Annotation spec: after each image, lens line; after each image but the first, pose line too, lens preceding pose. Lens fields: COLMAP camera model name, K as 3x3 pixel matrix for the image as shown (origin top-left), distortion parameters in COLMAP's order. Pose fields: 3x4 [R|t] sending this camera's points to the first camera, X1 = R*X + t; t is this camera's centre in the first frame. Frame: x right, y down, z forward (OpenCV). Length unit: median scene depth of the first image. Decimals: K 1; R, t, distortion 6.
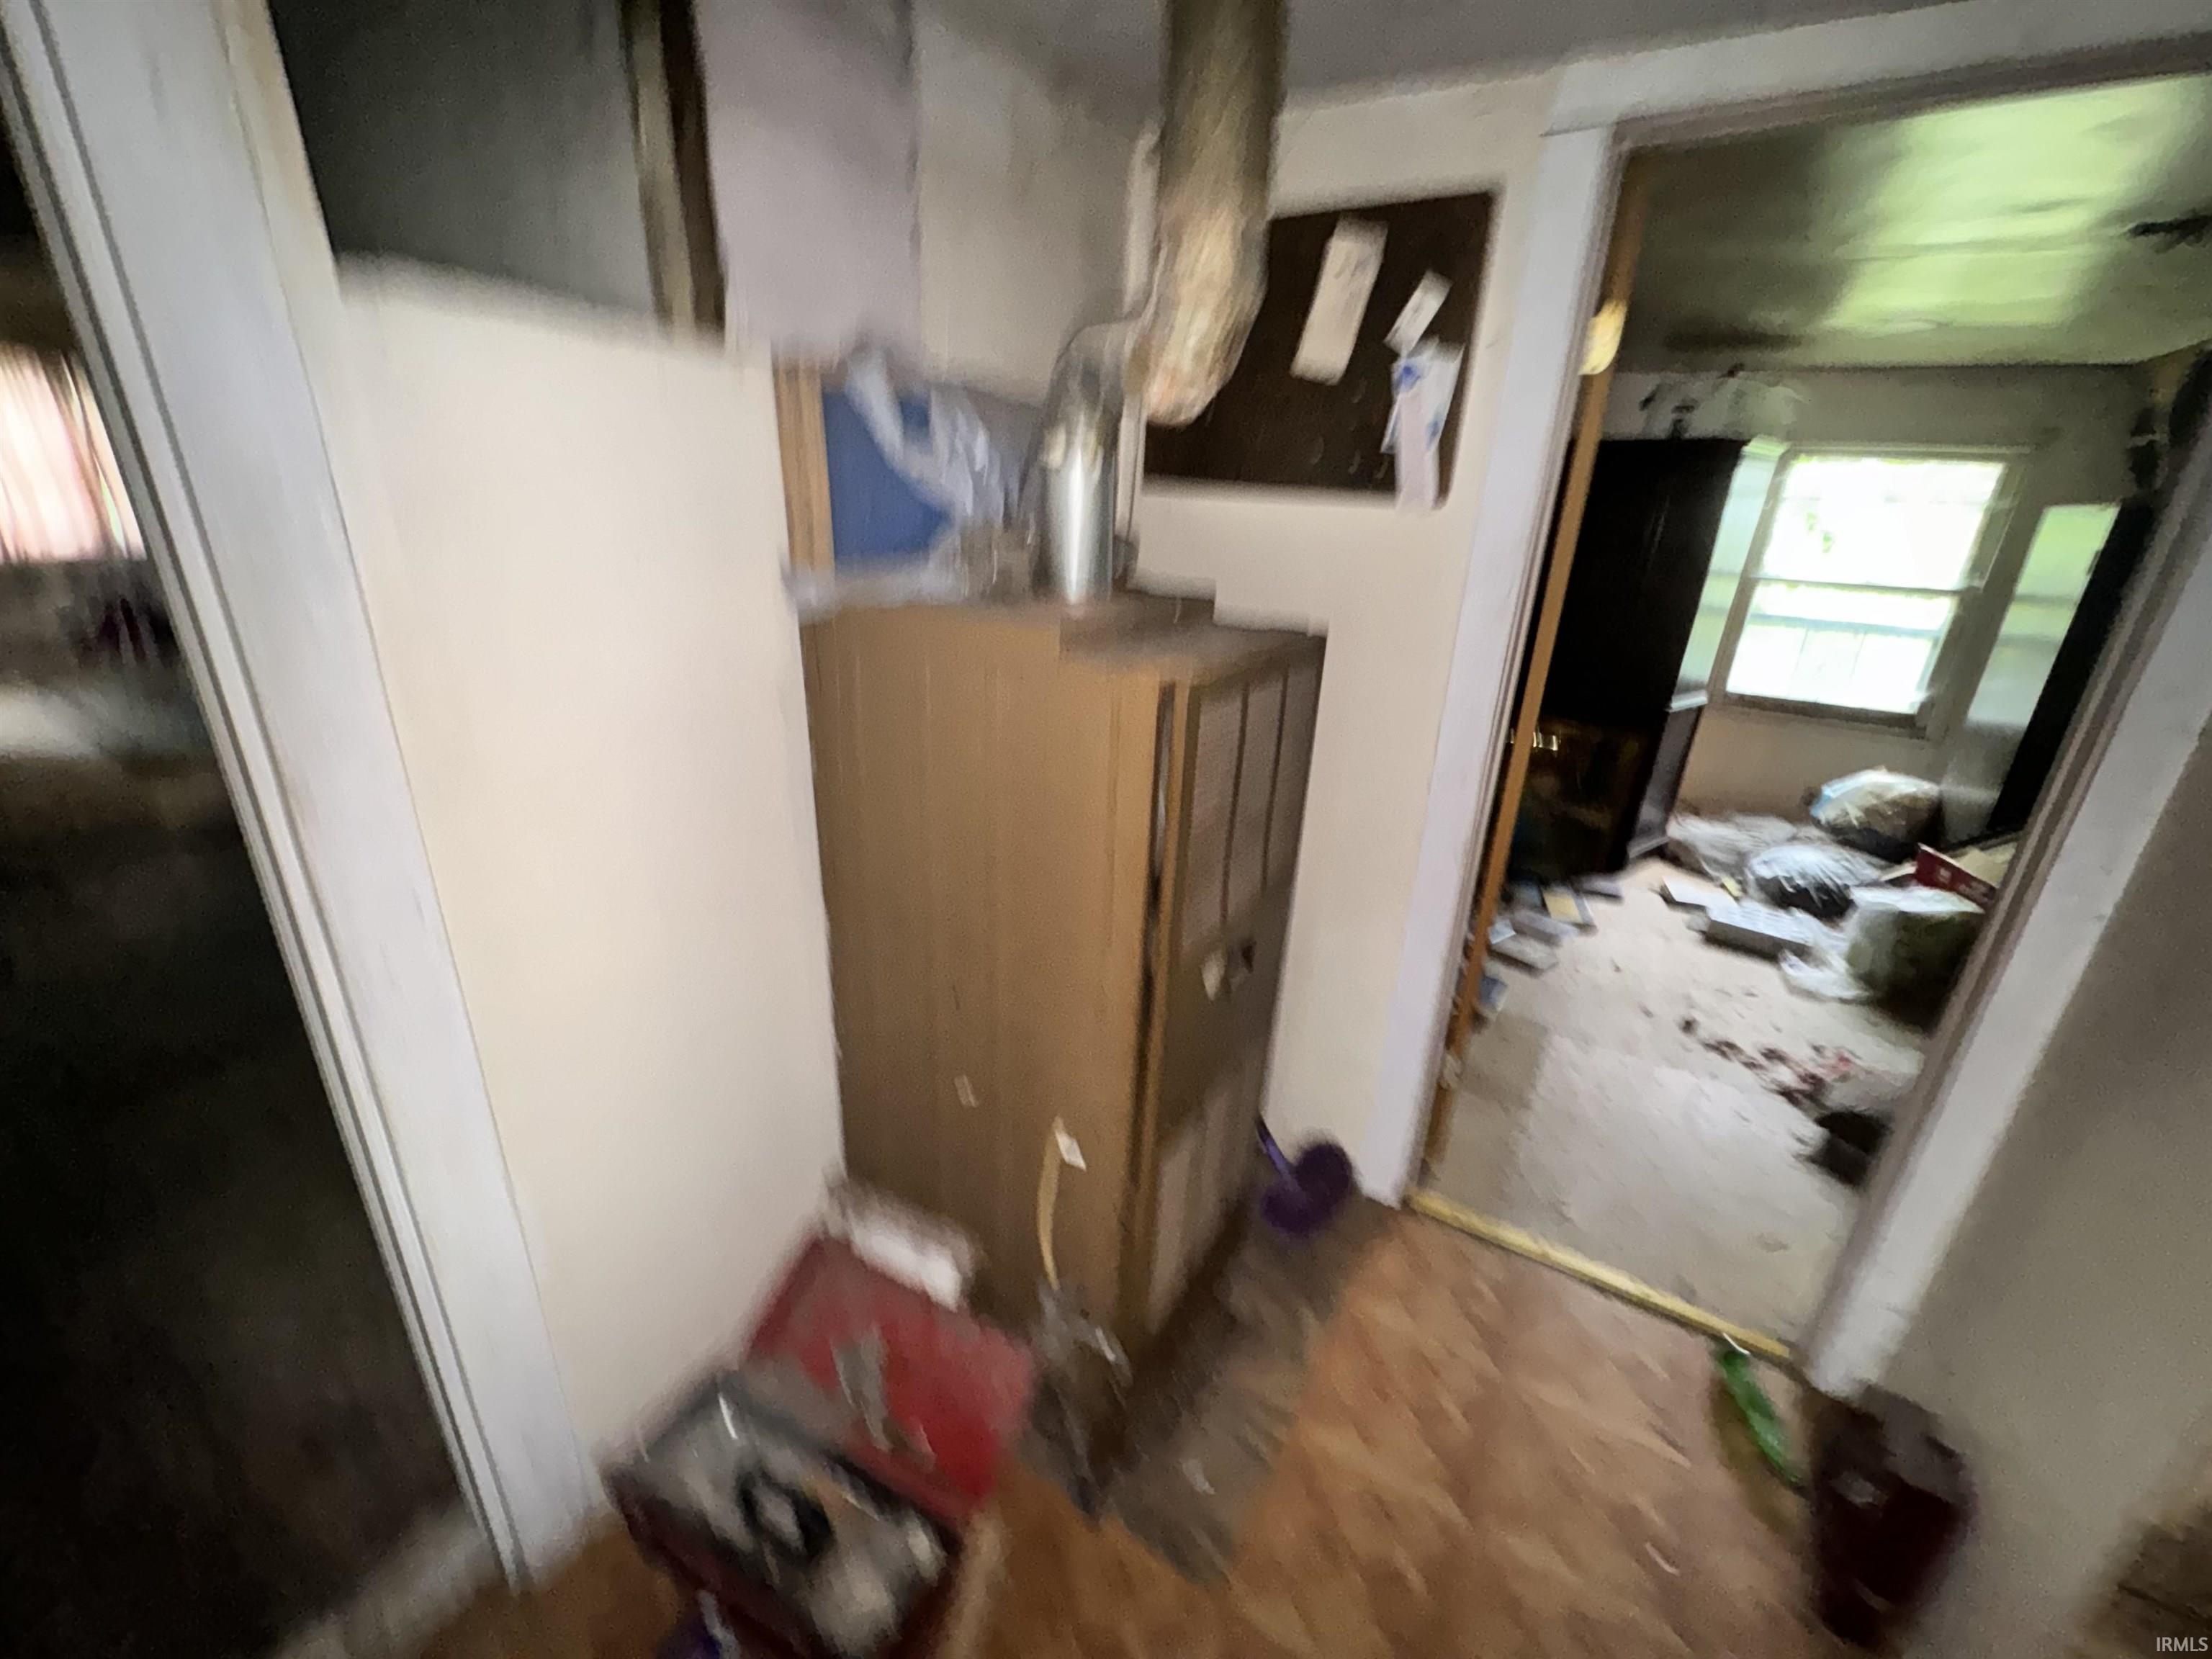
lens RADIAL K [[880.4, 0, 1113.7], [0, 880.4, 825.5], [0, 0, 1]] dist [-0.003736, 0.000718]
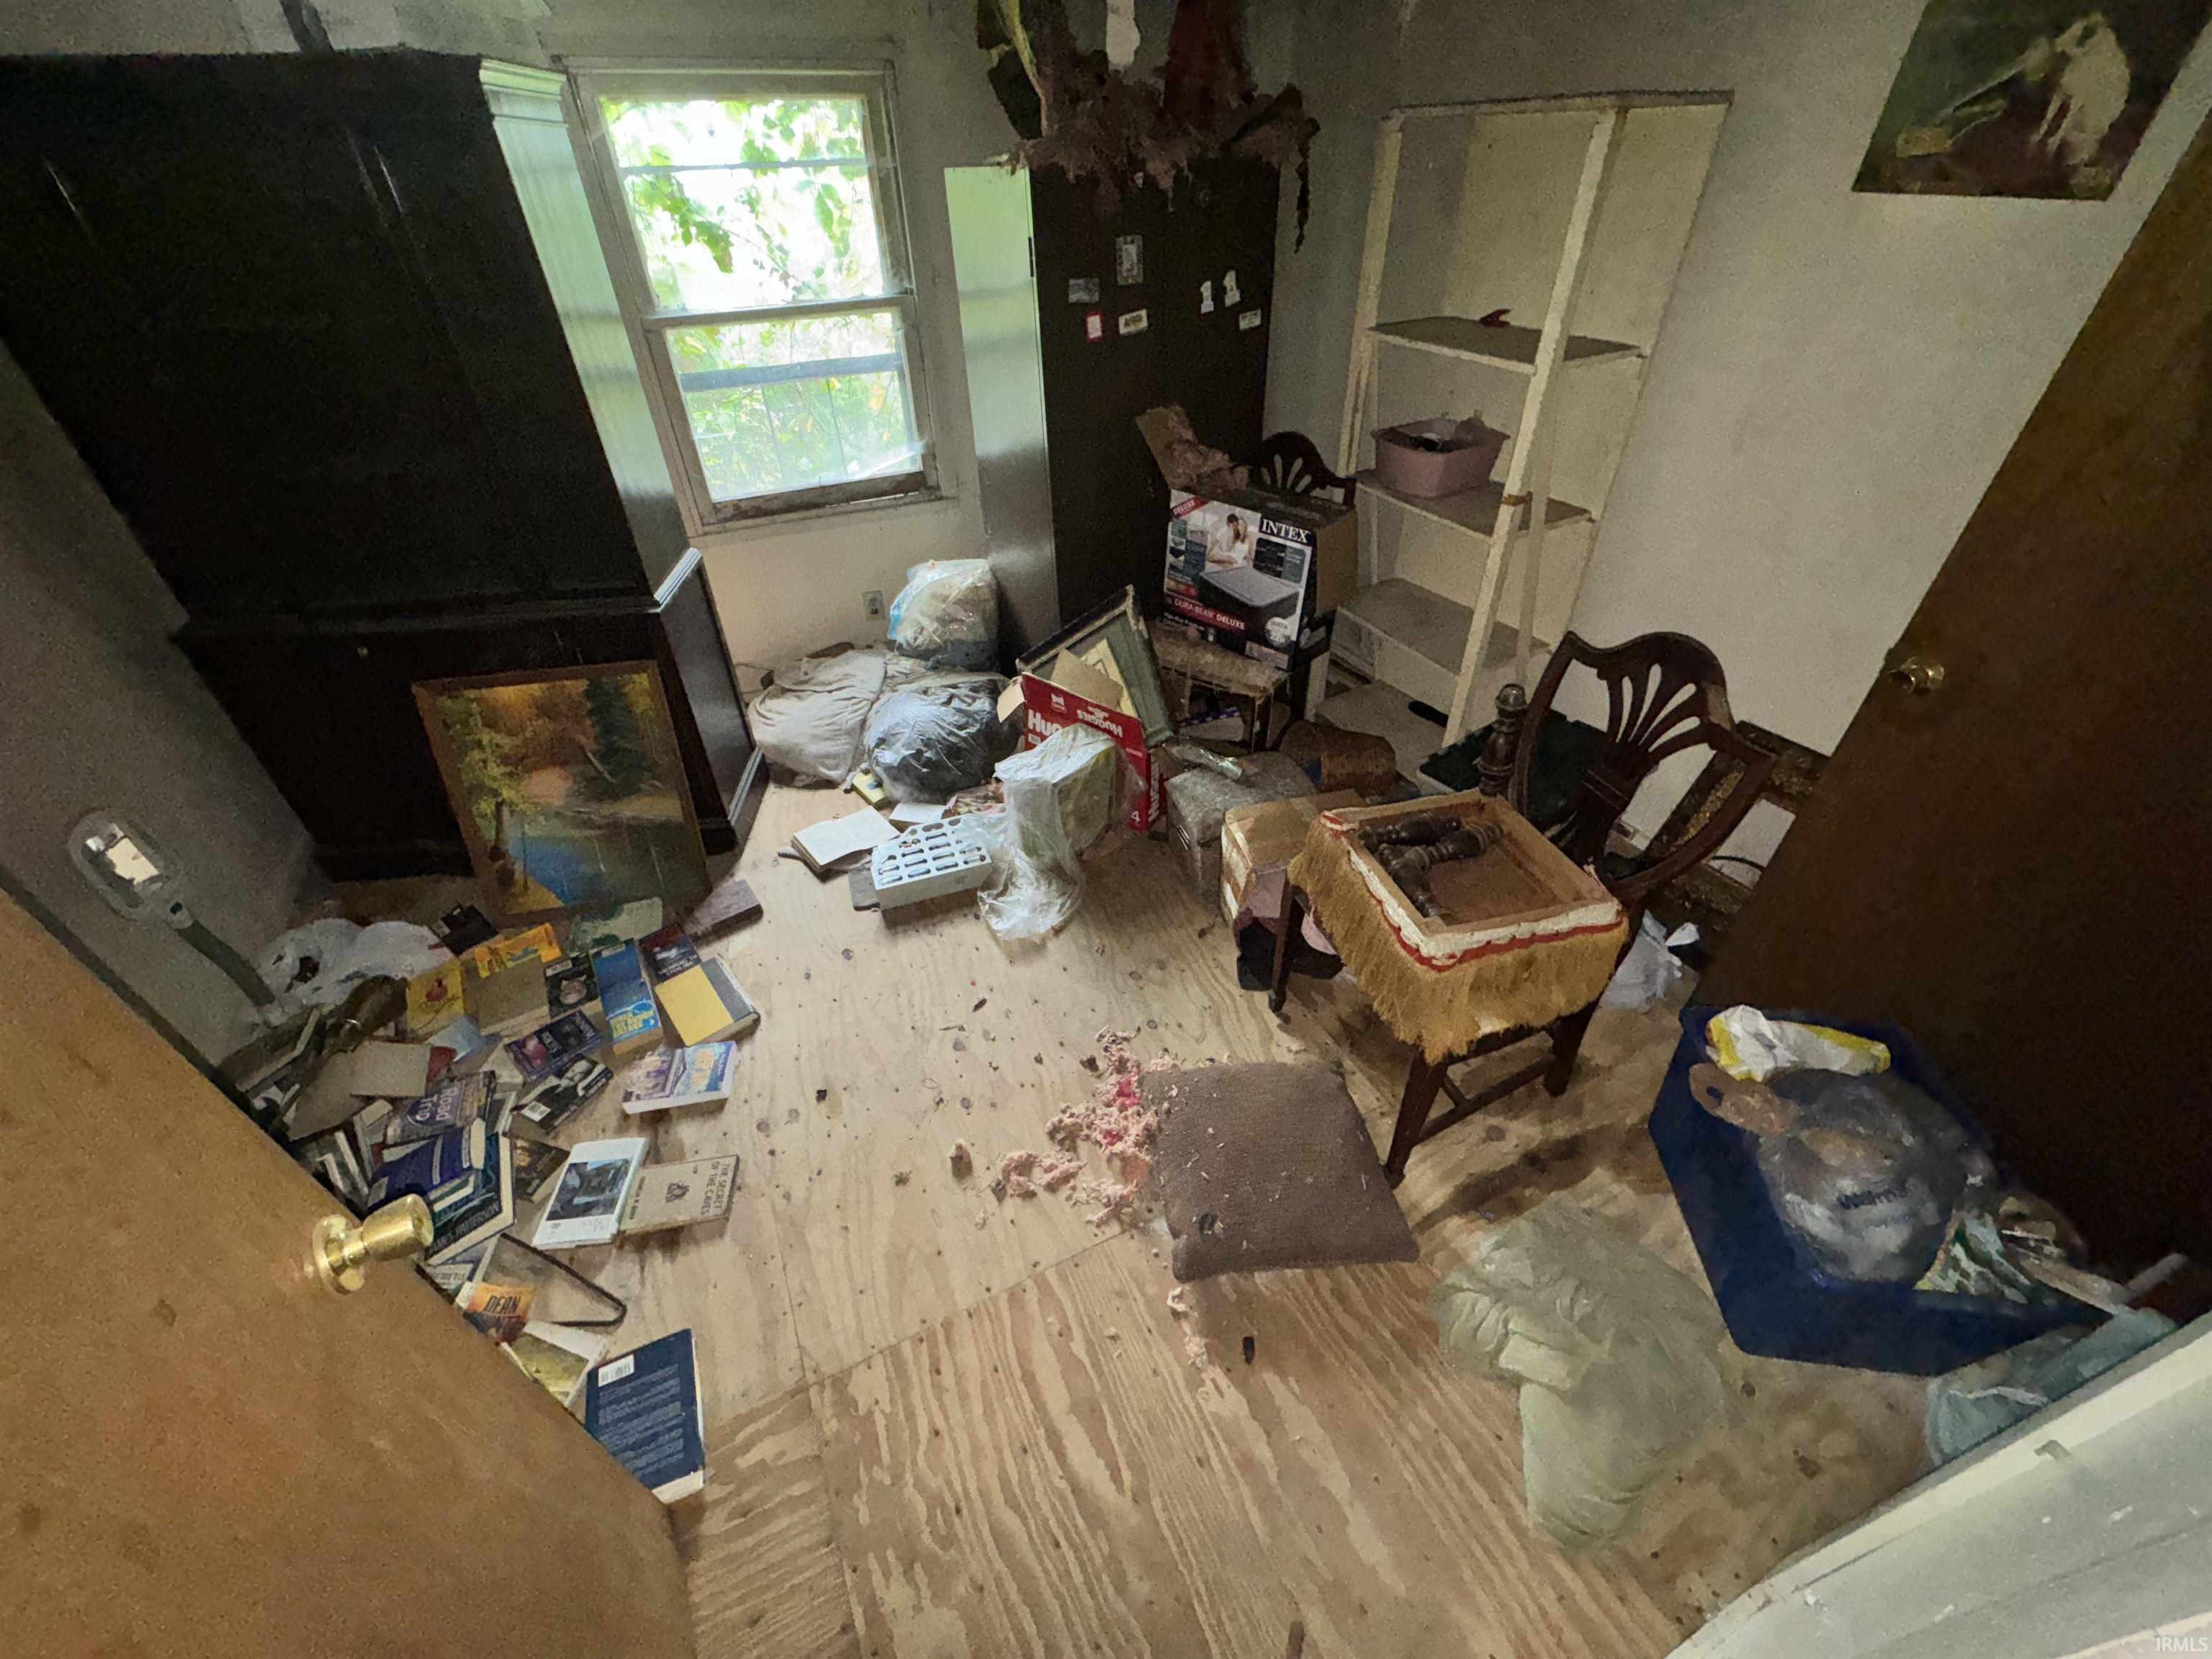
lens RADIAL K [[880.4, 0, 1096.4], [0, 880.4, 831.3], [0, 0, 1]] dist [-0.003736, 0.000718]
pose [[0.532680, -0.568873, 0.626606, 0.326456], [0.349228, 0.822166, 0.449536, -0.168375], [-0.770903, -0.020631, 0.636618, 0.381979]]
